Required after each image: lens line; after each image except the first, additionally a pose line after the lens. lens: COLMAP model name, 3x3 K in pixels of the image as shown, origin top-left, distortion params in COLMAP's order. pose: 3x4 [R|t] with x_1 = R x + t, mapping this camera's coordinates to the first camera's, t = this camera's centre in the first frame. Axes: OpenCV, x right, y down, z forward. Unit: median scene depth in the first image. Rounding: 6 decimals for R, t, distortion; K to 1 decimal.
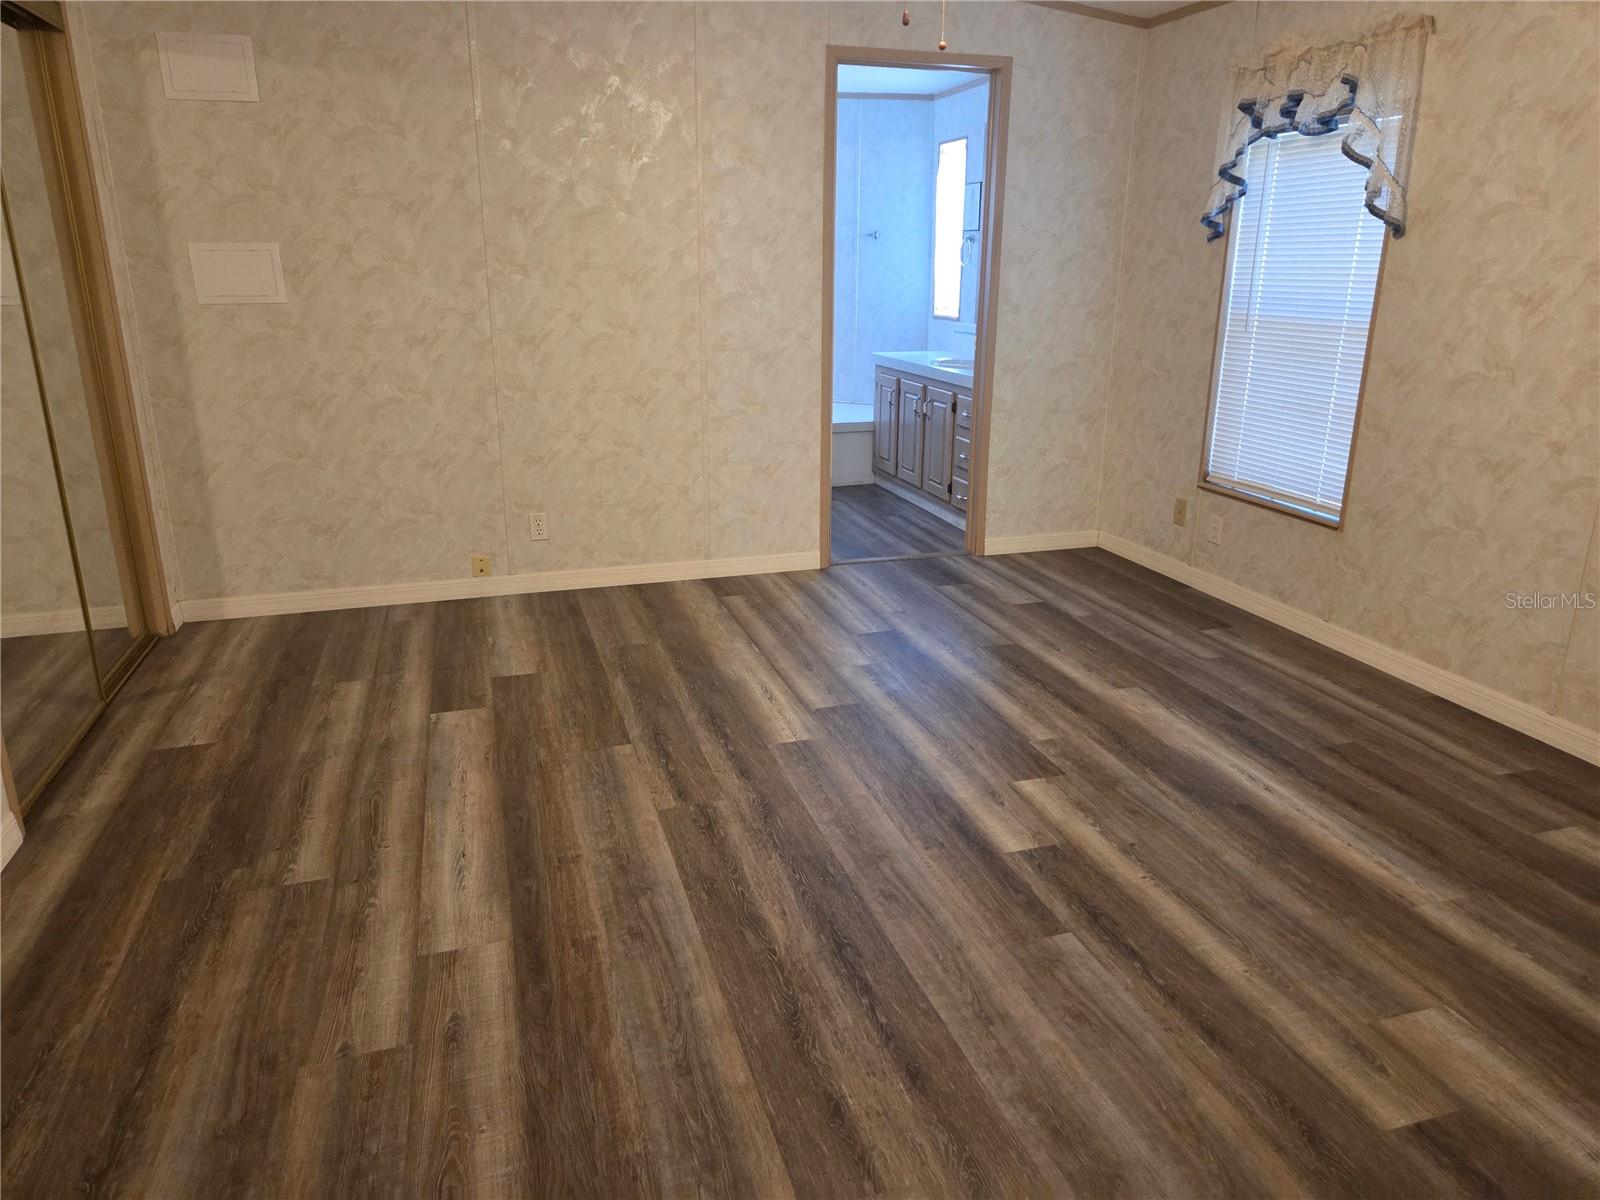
lens RADIAL K [[1071.4, 0, 793.4], [0, 1071.4, 593.9], [0, 0, 1]] dist [0.064201, -0.051521]
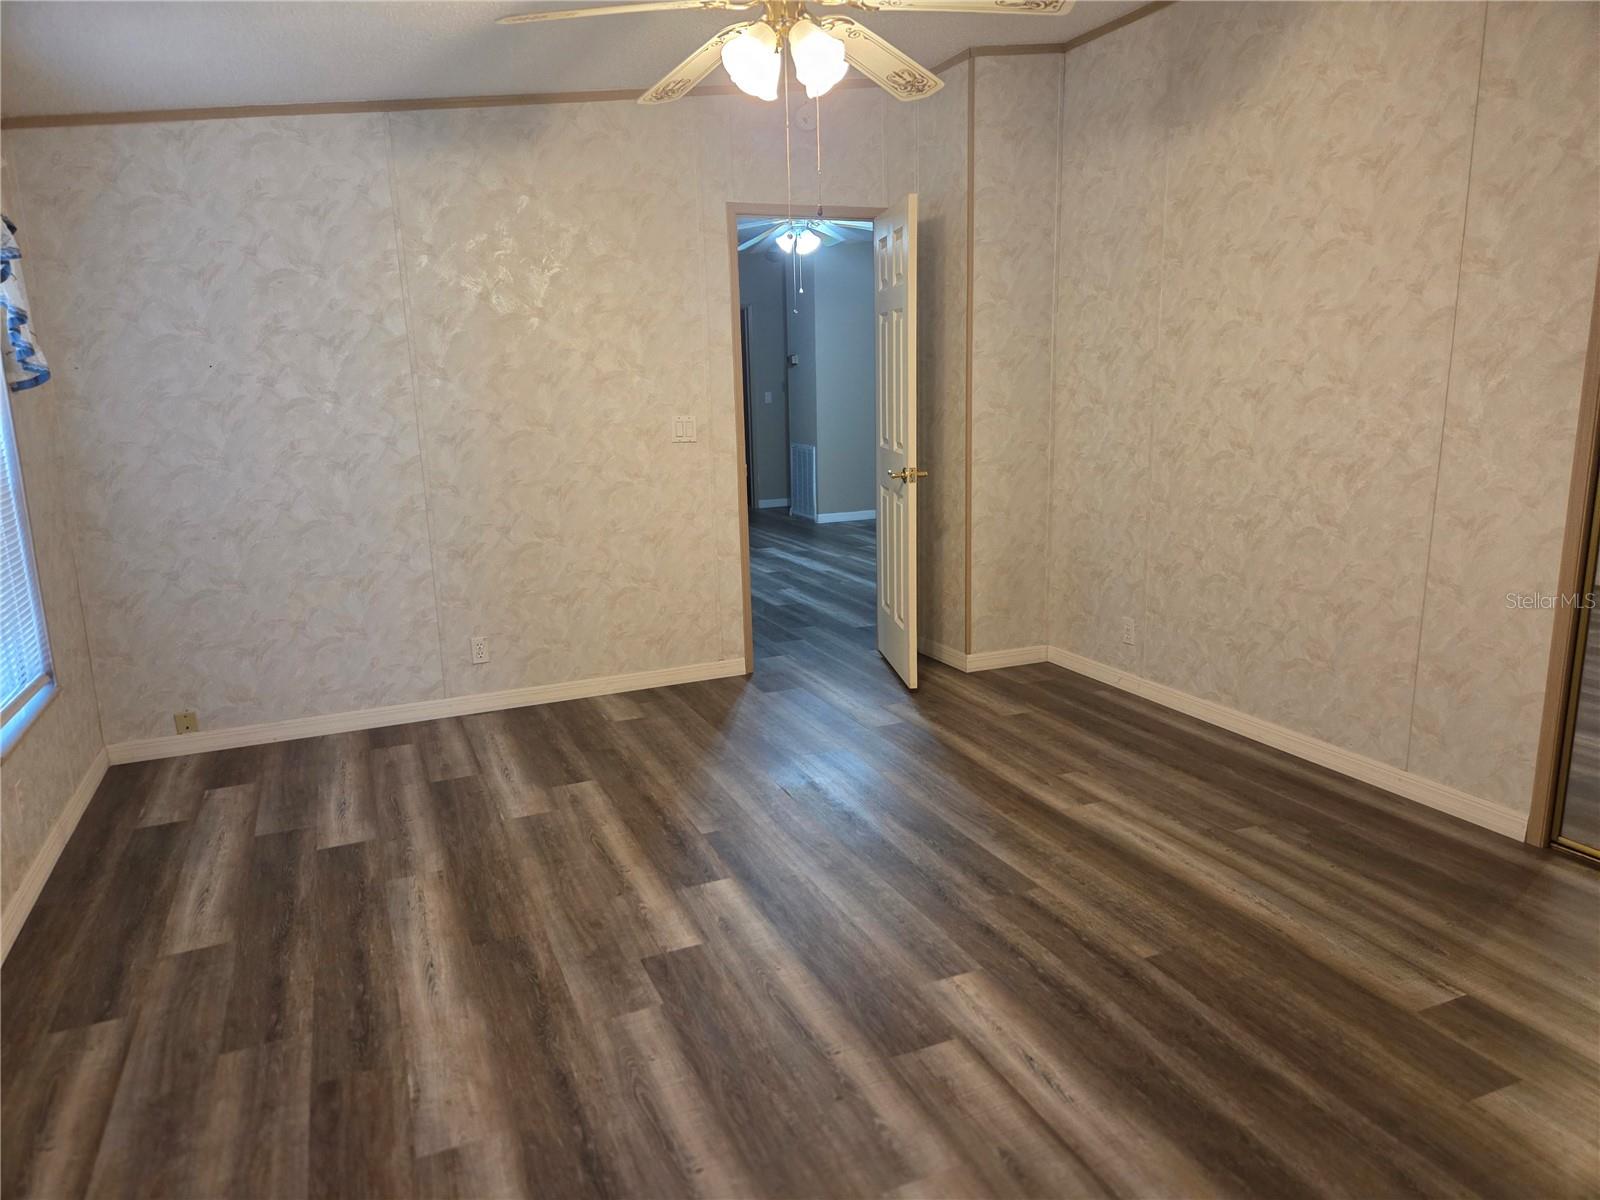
lens RADIAL K [[1071.4, 0, 798.6], [0, 1071.4, 597.3], [0, 0, 1]] dist [0.064201, -0.051521]
pose [[-0.993610, 0.042559, -0.104536, 0.209491], [-0.012930, 0.877166, 0.480014, -0.554097], [0.112124, 0.478298, -0.871010, 1.712995]]
